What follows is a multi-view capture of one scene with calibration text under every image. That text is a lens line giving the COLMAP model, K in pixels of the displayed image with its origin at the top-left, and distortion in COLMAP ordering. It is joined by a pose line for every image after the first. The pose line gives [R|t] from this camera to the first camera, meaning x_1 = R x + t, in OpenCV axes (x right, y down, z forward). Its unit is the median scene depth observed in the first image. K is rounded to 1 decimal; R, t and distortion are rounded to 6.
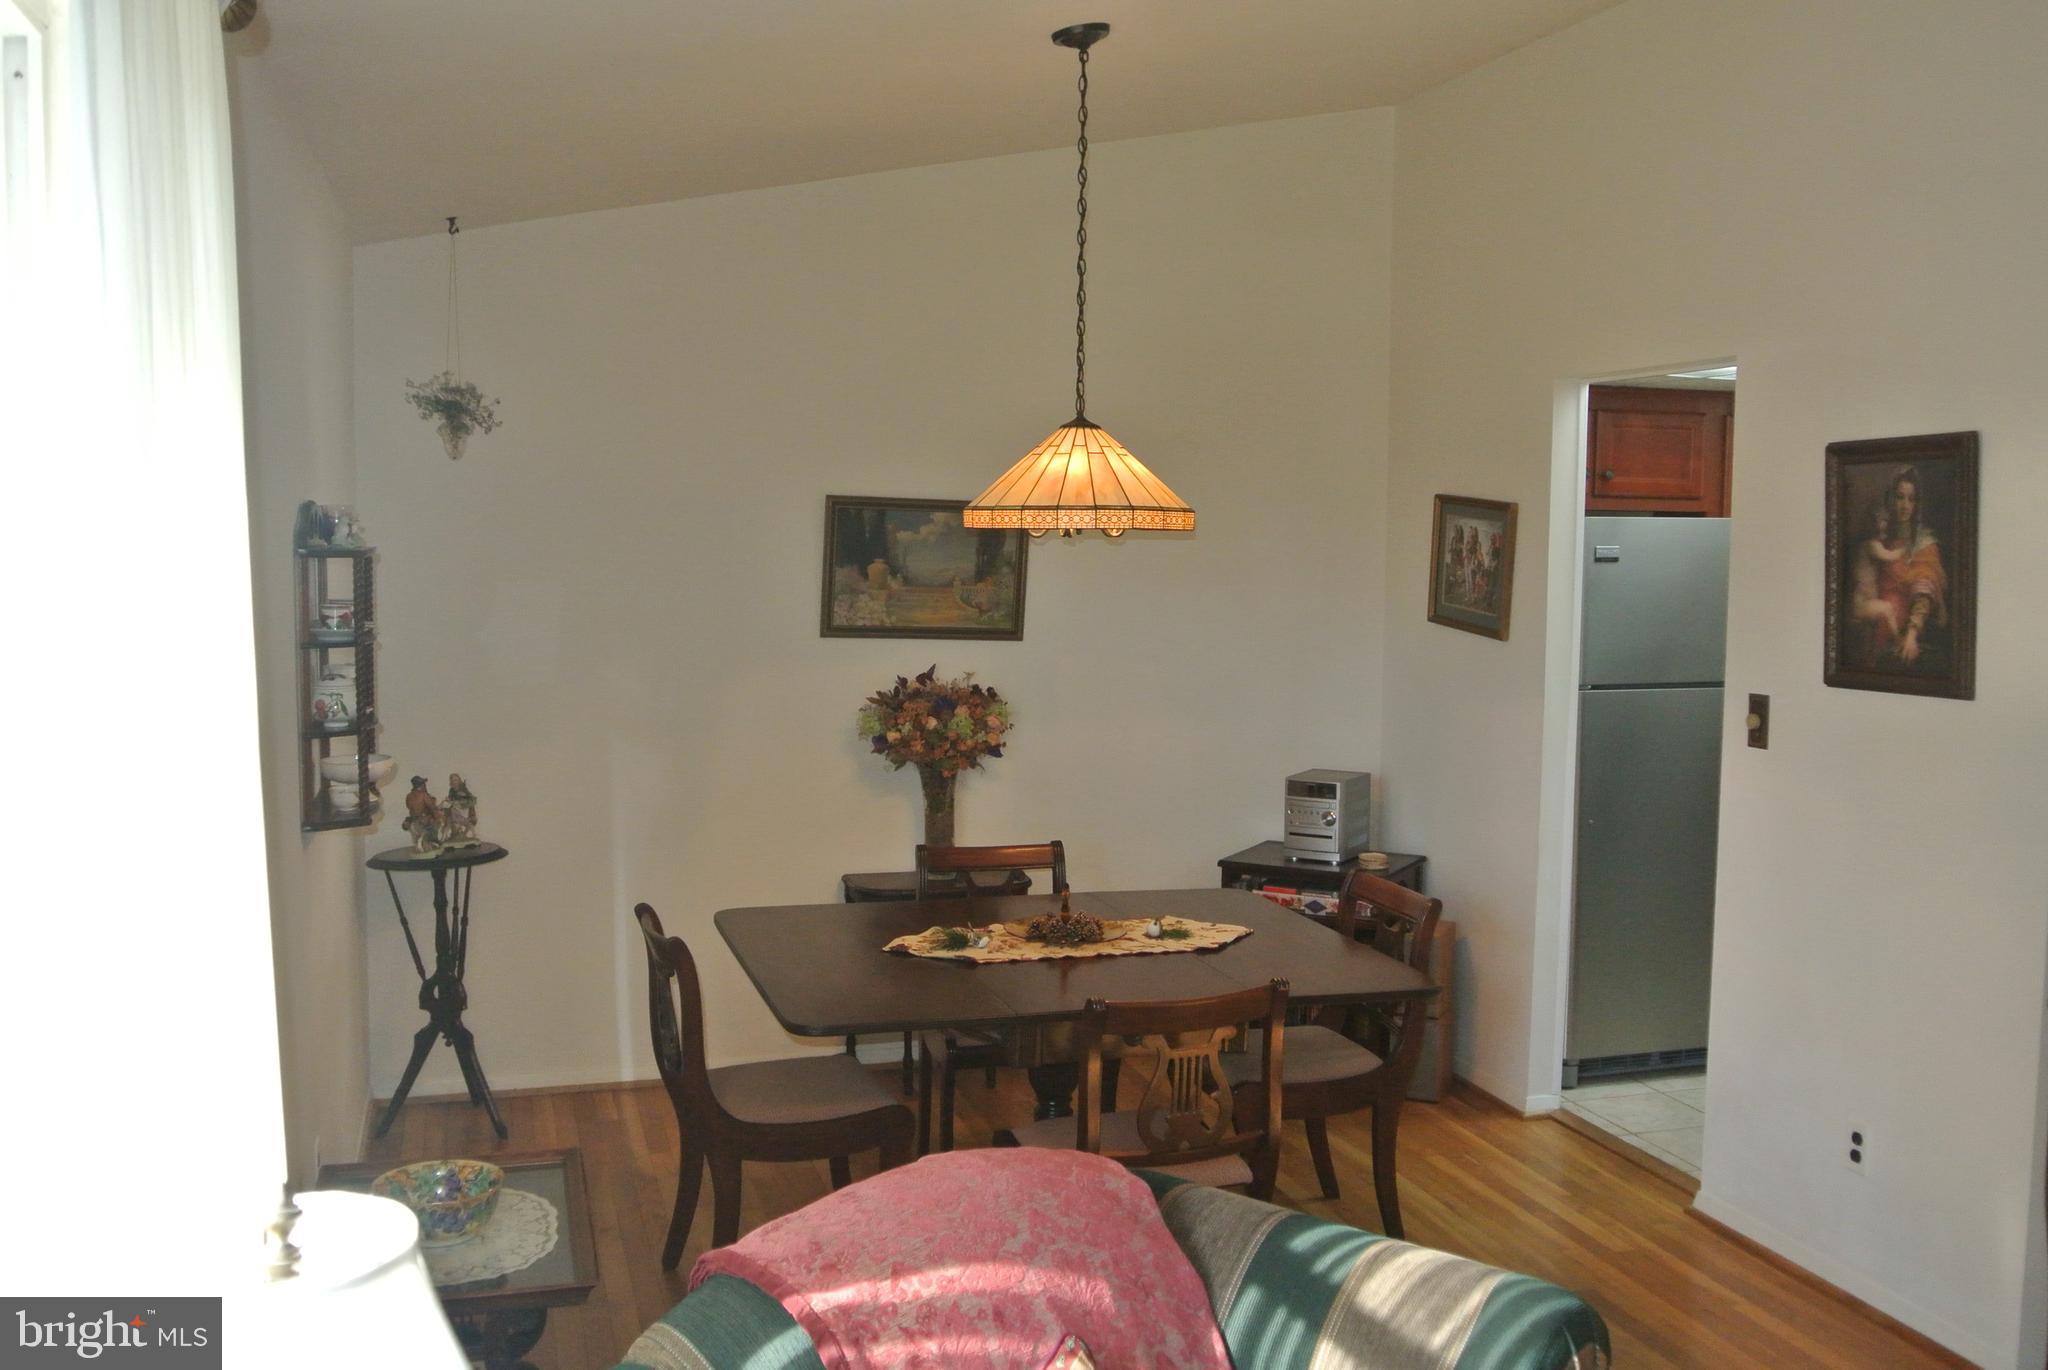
lens RADIAL K [[1873.3, 0, 1016.4], [0, 1873.3, 677.5], [0, 0, 1]] dist [-0.057522, 0.000000]
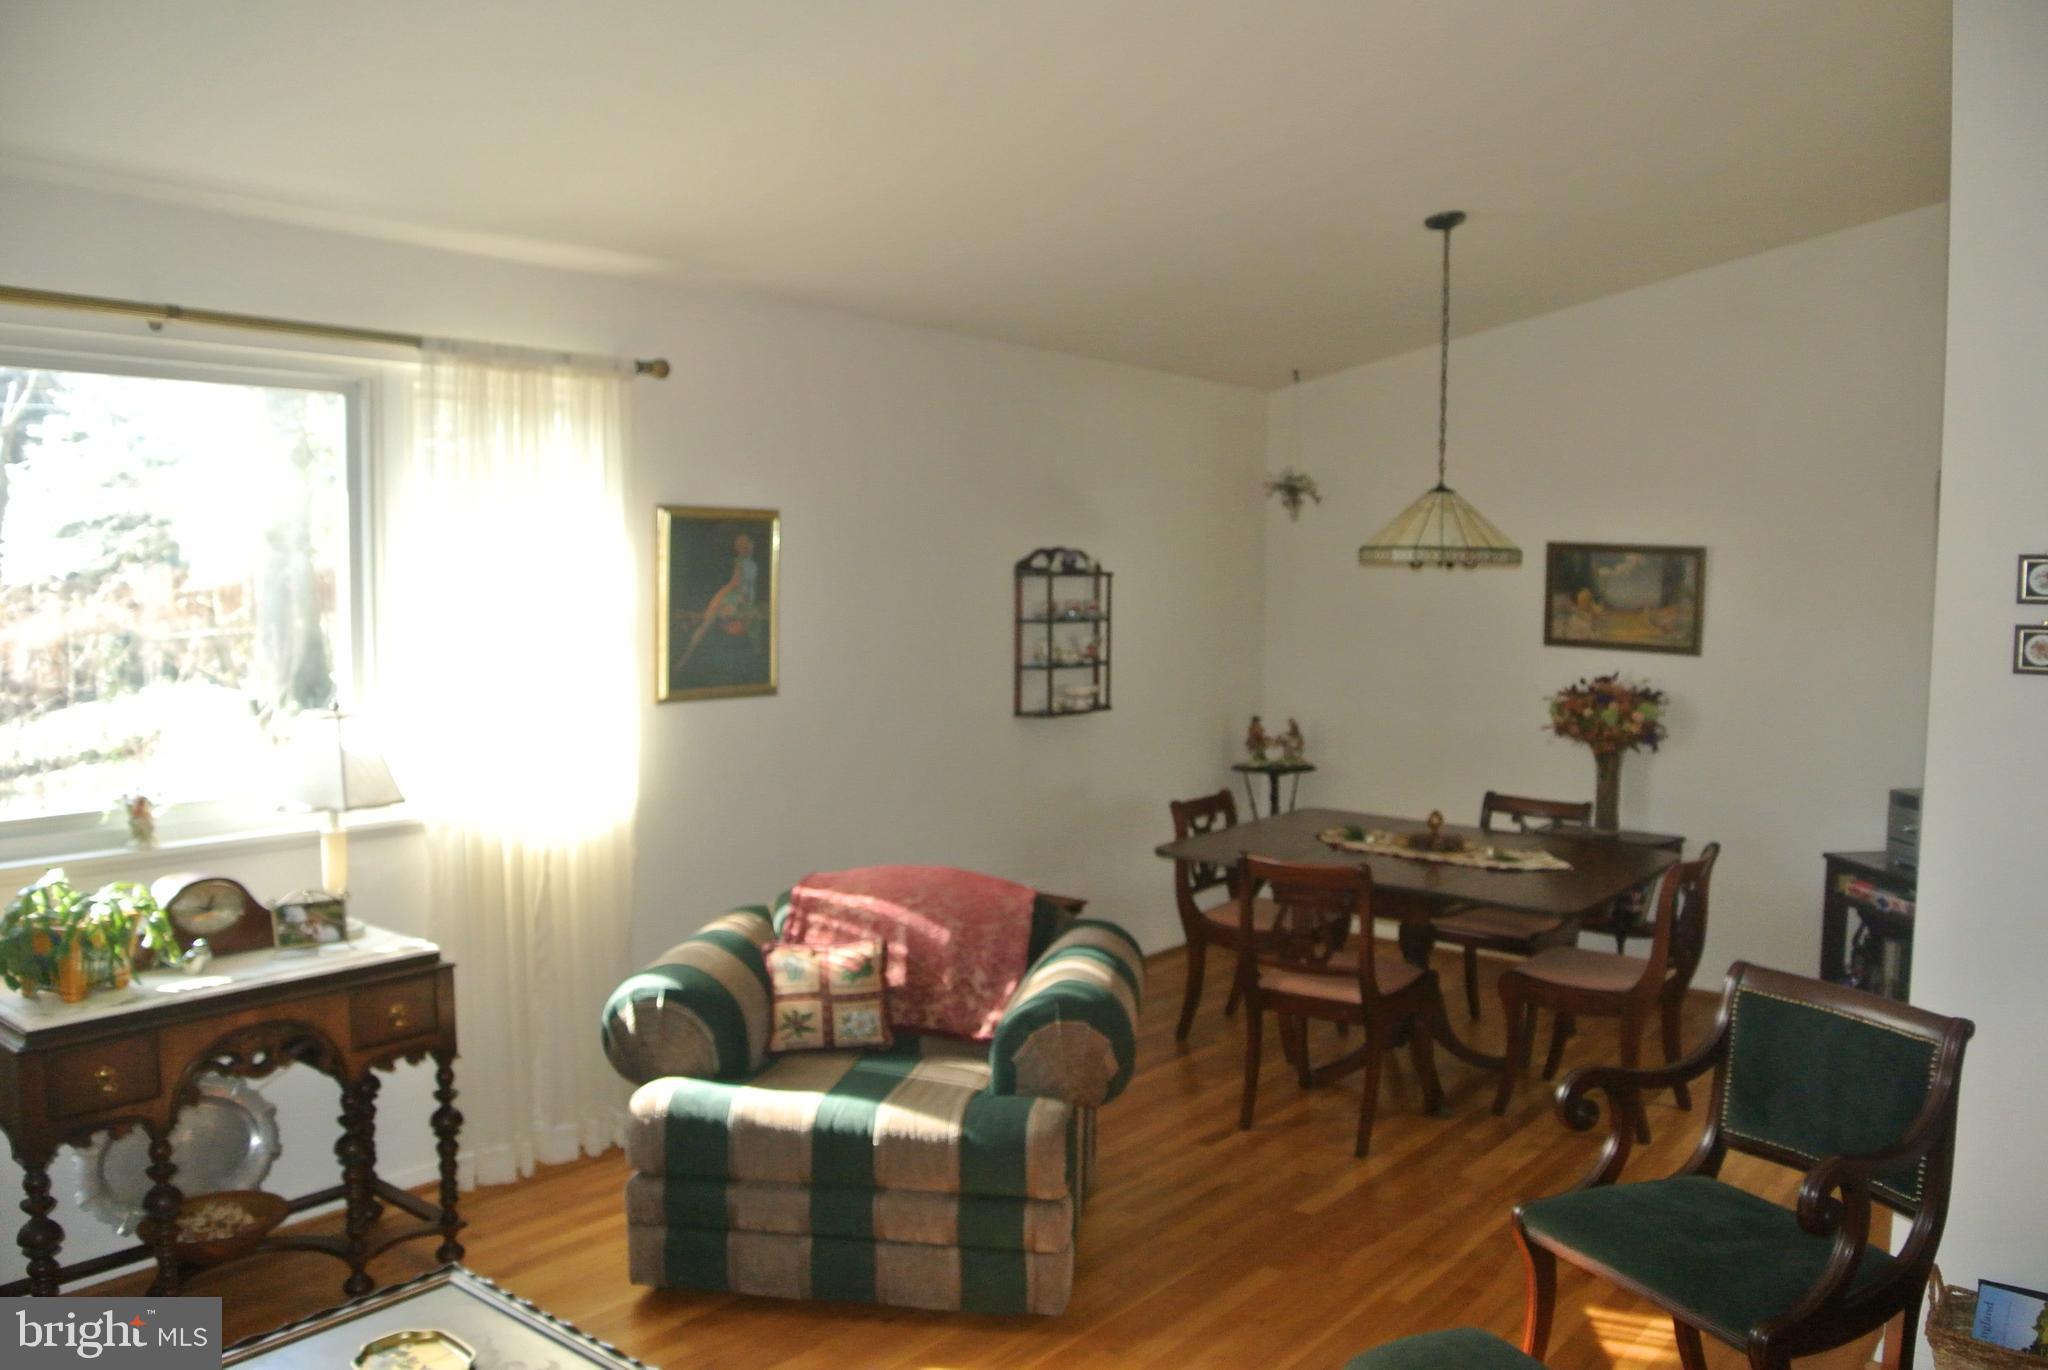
lens RADIAL K [[1588.2, 0, 1024.6], [0, 1588.2, 687.1], [0, 0, 1]] dist [-0.085987, 0.038613]
pose [[0.558891, 0.062077, -0.826914, 0.647648], [-0.070318, 0.997150, 0.027331, 0.003934], [0.826254, 0.042872, 0.561663, 0.044289]]
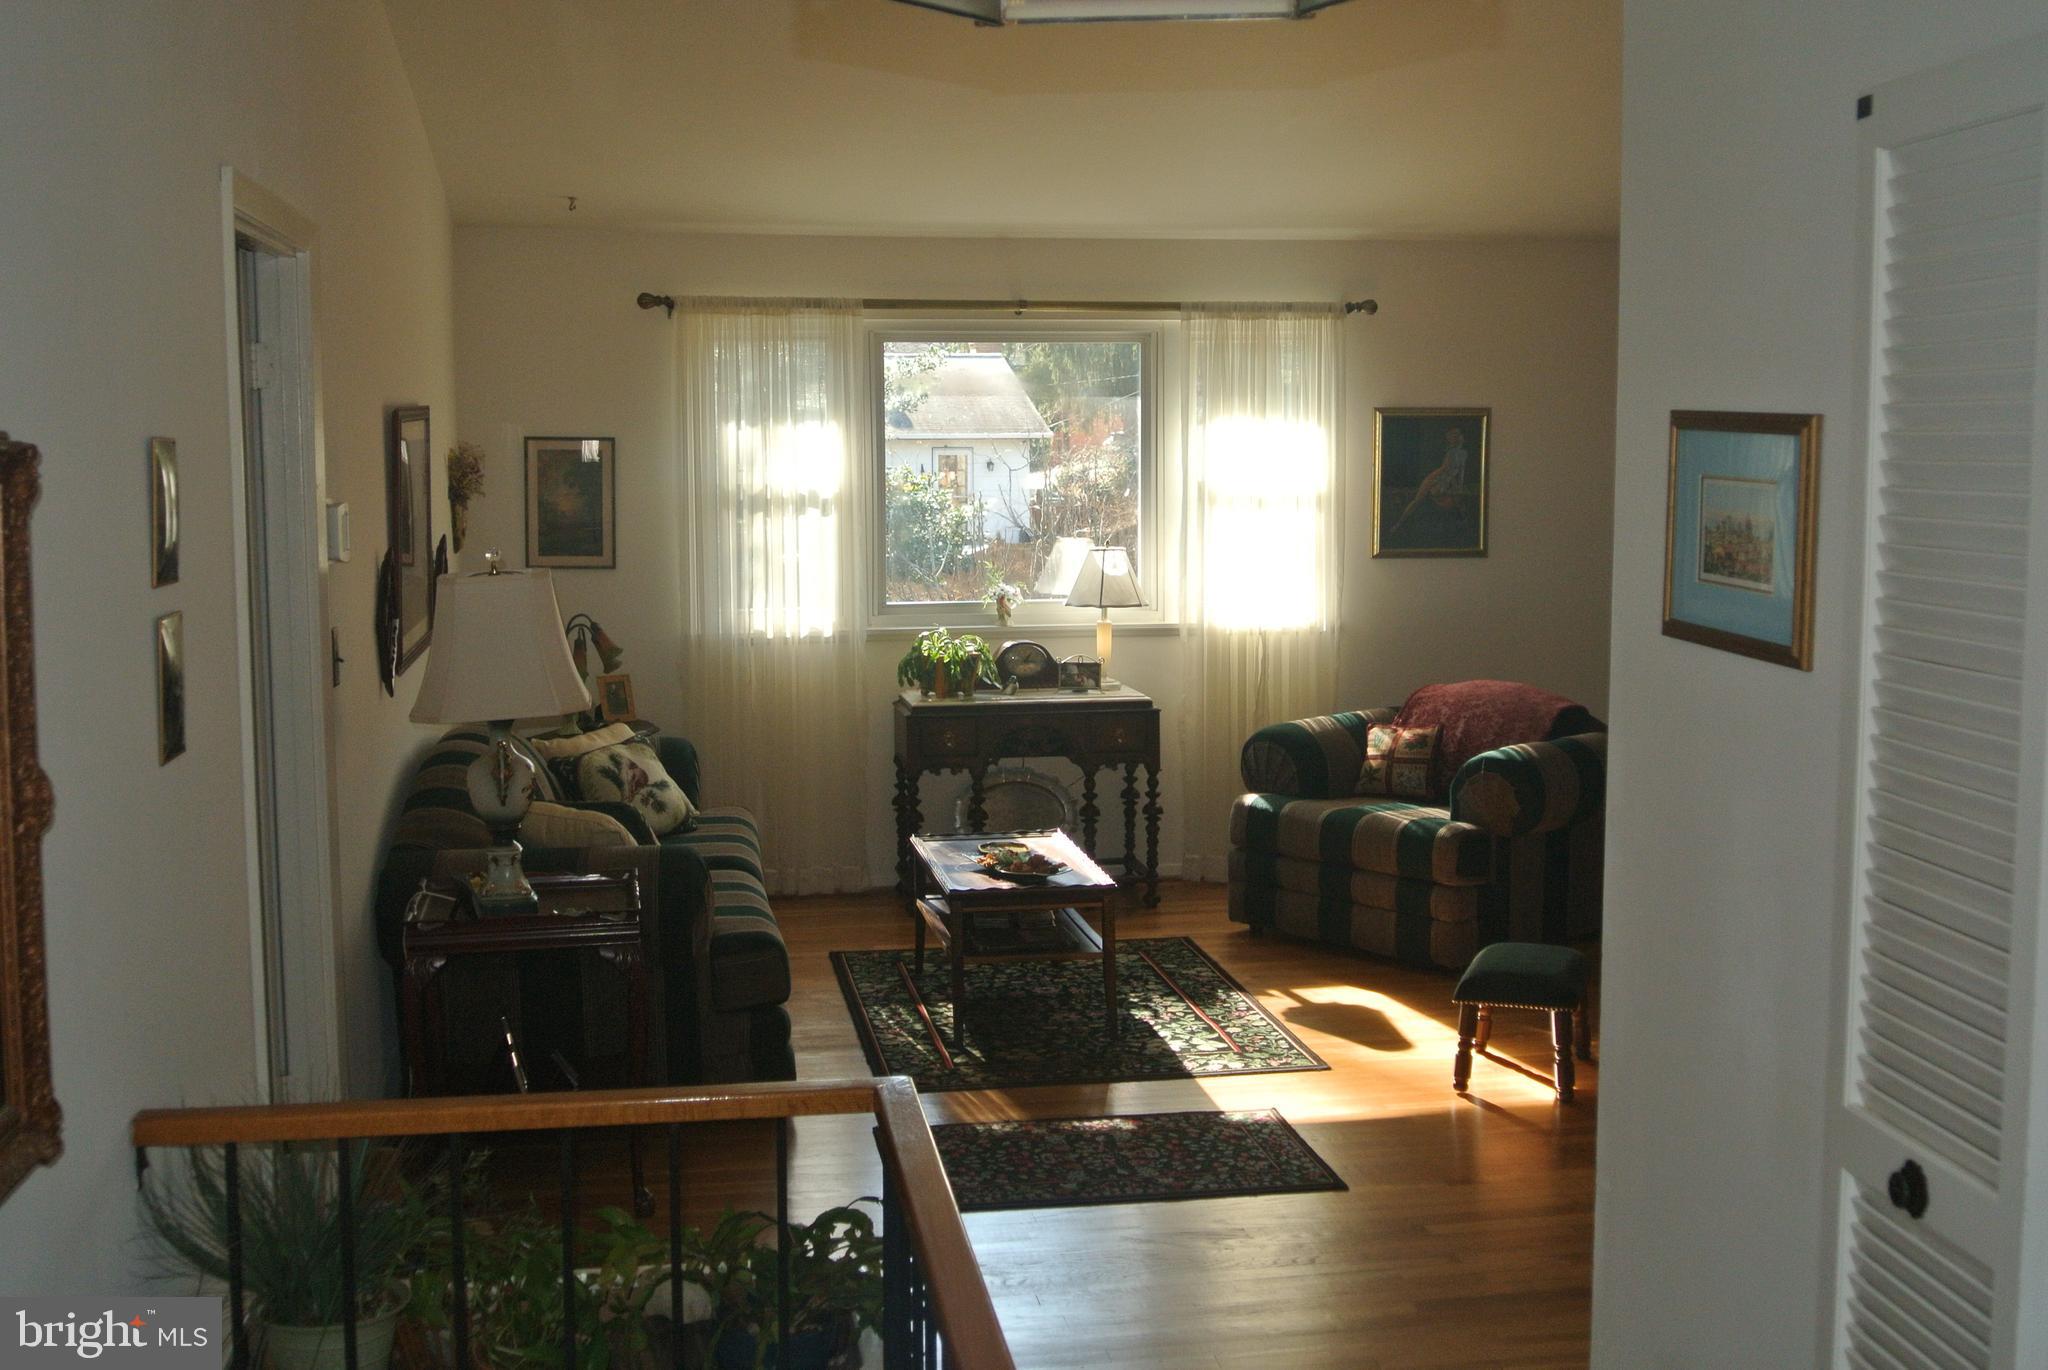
lens RADIAL K [[2197.1, 0, 1020.6], [0, 2197.1, 686.1], [0, 0, 1]] dist [0.004310, 0.000000]
pose [[-0.125858, 0.100737, -0.986920, 1.434260], [-0.075760, 0.990950, 0.110810, -0.014555], [0.989151, 0.088715, -0.117087, 0.305257]]
